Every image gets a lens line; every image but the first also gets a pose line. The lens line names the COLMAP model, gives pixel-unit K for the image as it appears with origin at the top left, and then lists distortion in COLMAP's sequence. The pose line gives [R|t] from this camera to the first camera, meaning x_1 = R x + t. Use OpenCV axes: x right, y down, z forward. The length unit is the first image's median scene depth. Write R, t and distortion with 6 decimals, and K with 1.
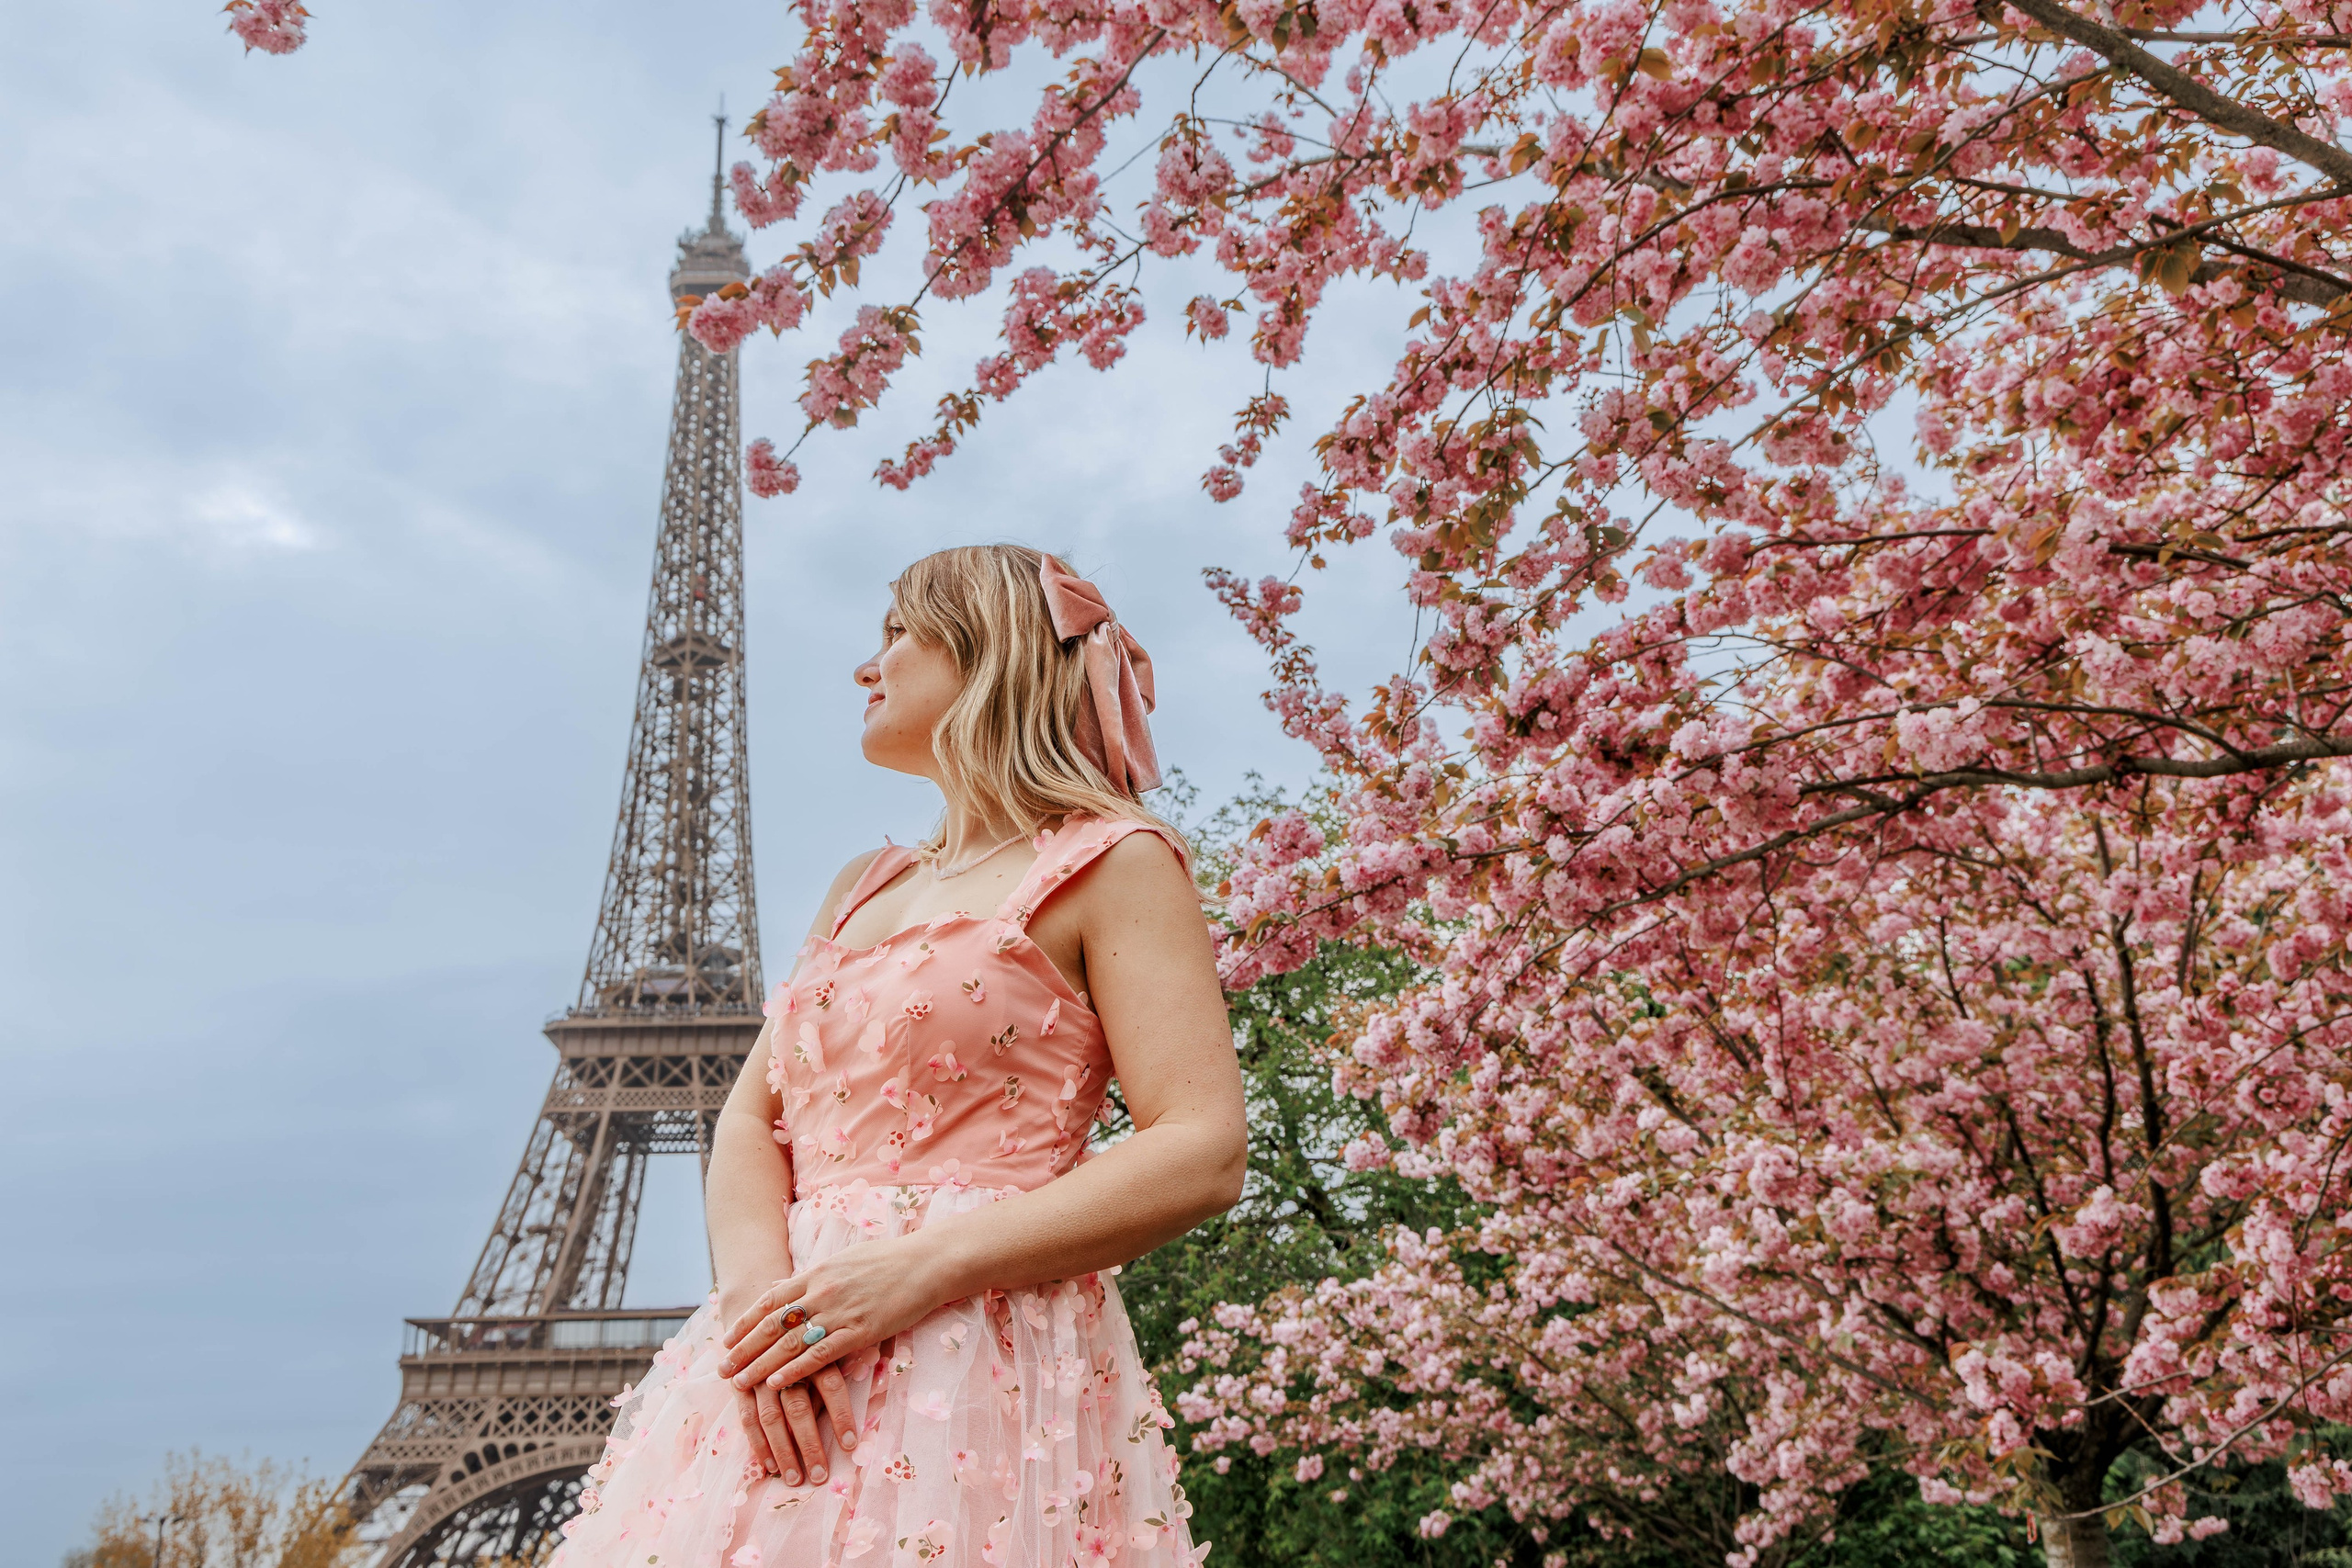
lens RADIAL K [[2368.8, 0, 1189.1], [0, 2368.8, 787.4], [0, 0, 1]] dist [0.019325, 0.011995]
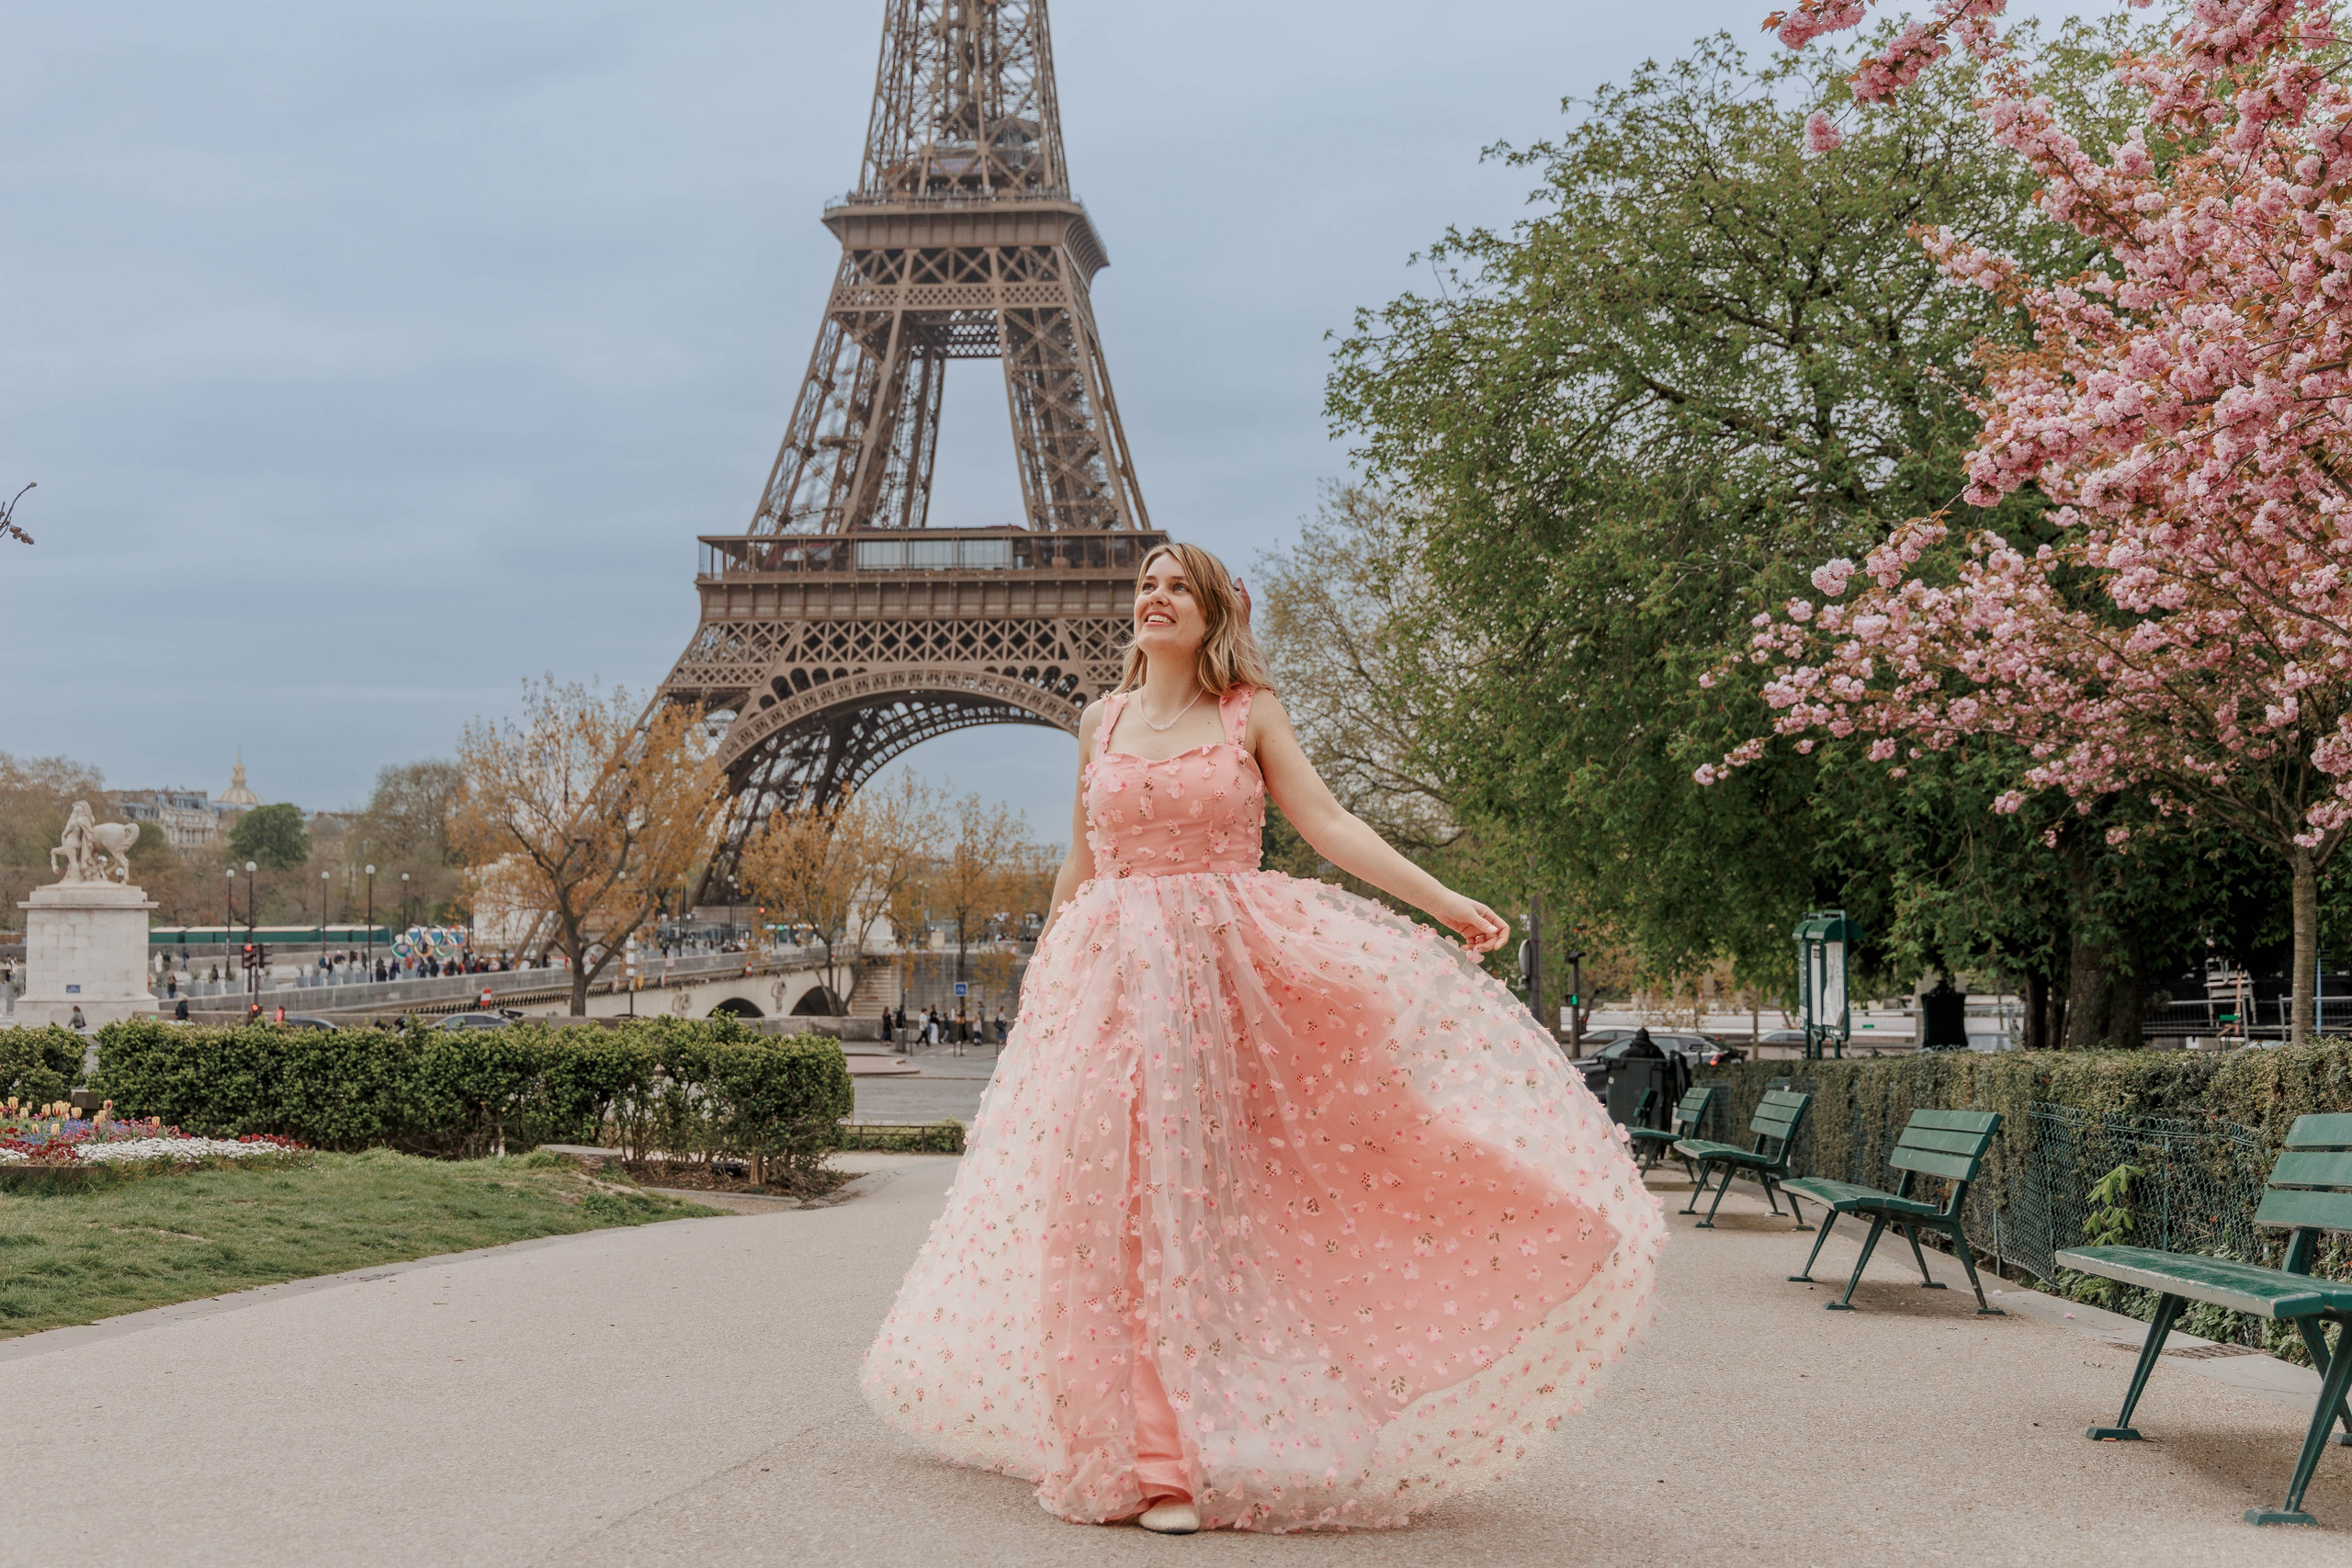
lens RADIAL K [[2771.1, 0, 1139.2], [0, 2771.1, 759.7], [0, 0, 1]] dist [0.002535, 0.026562]
pose [[0.990289, 0.016413, -0.138050, -0.113990], [0.025391, 0.954952, 0.295673, -0.091585], [0.136684, -0.296307, 0.945262, -0.242580]]
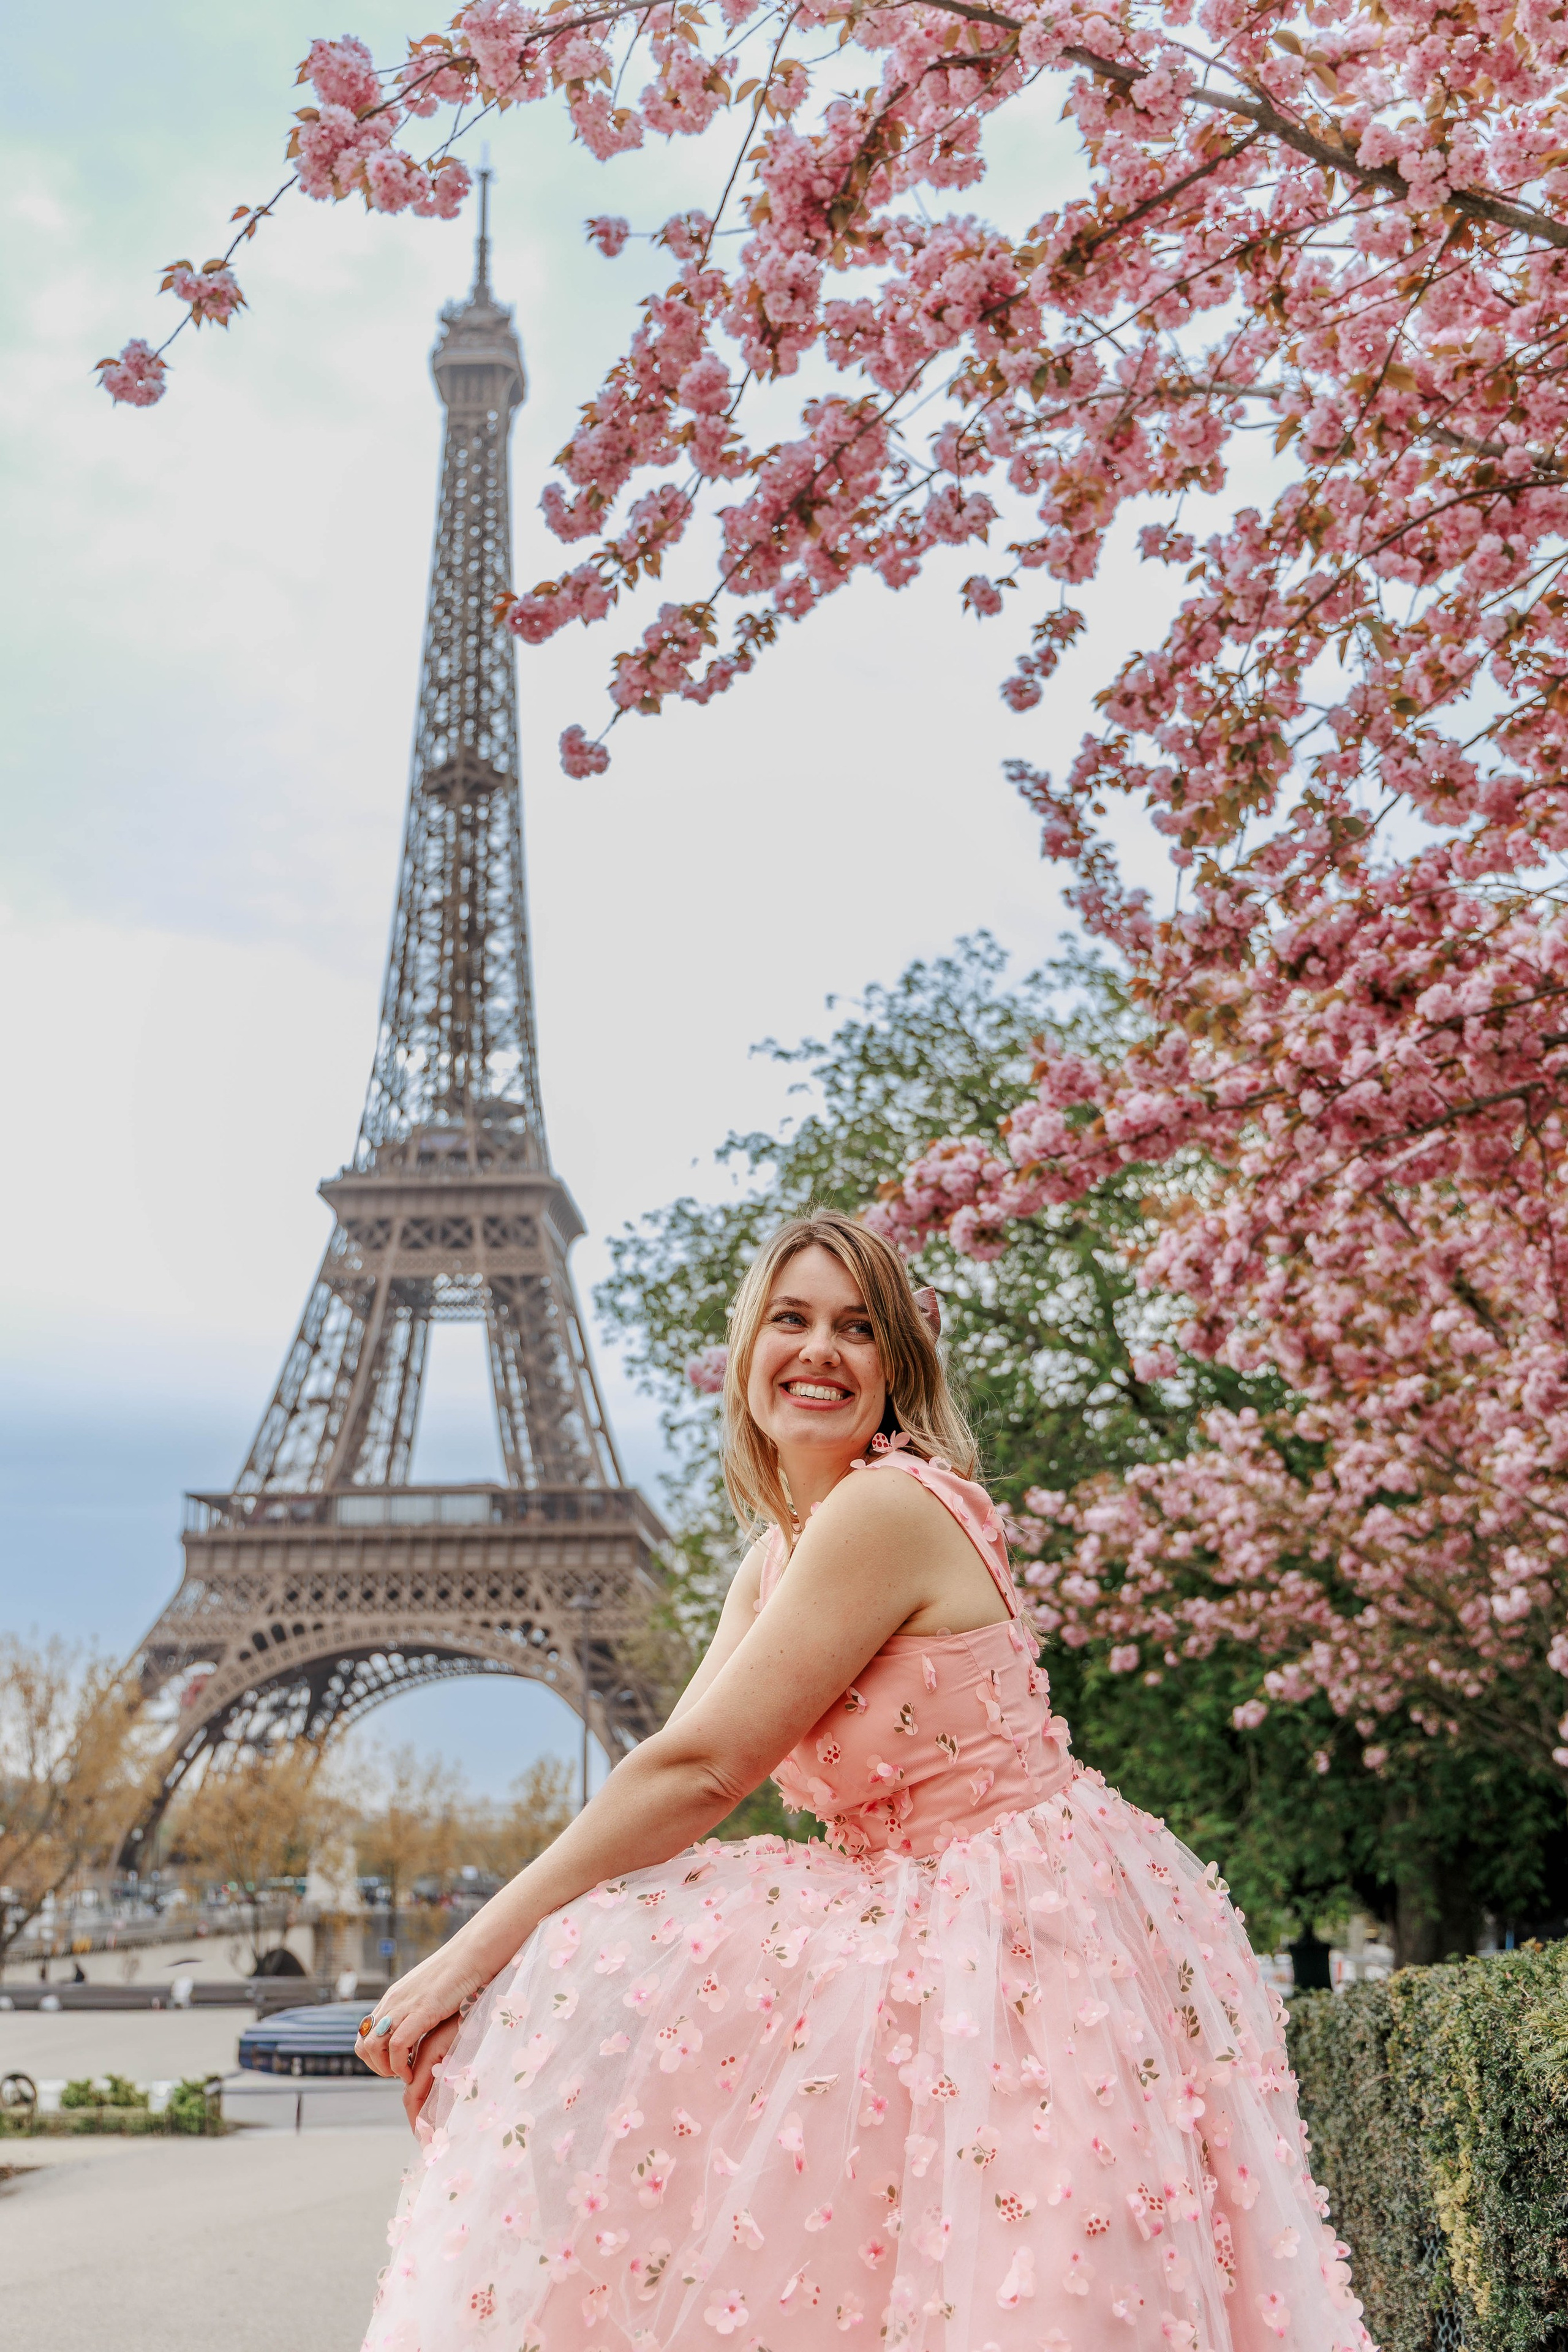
lens RADIAL K [[2620.7, 0, 780.7], [0, 2620.7, 1181.2], [0, 0, 1]] dist [-0.001452, 0.212845]
pose [[0.996105, -0.004376, -0.088064, 0.006552], [0.013192, 0.994922, 0.099784, -0.020302], [0.087180, -0.100557, 0.991104, -0.069925]]
